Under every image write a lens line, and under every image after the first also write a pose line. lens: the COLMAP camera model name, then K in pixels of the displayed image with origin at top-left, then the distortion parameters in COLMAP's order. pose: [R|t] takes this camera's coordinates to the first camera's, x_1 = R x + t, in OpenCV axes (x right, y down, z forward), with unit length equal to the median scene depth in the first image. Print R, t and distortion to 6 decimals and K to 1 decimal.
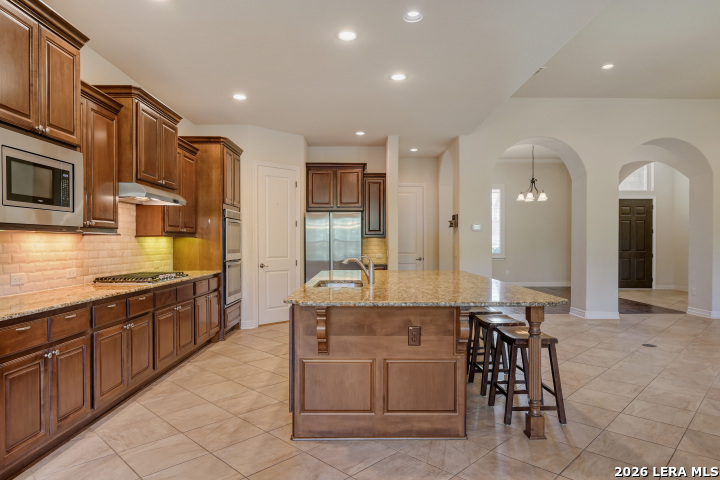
lens RADIAL K [[436.4, 0, 362.3], [0, 436.4, 244.1], [0, 0, 1]] dist [-0.000062, 0.000509]
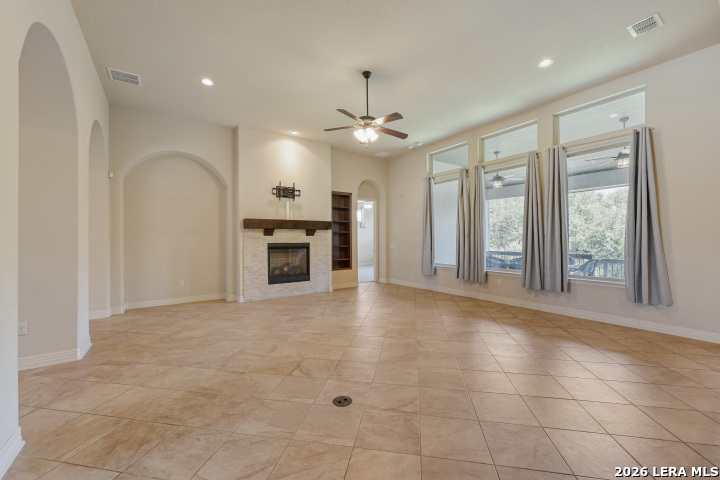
lens RADIAL K [[288.3, 0, 361.5], [0, 288.3, 237.9], [0, 0, 1]] dist [-0.000568, 0.000570]
pose [[-0.556569, 0.004240, 0.830791, 0.204283], [0.008373, 0.999965, 0.000506, -0.007430], [-0.830759, 0.007238, -0.556585, 0.869800]]
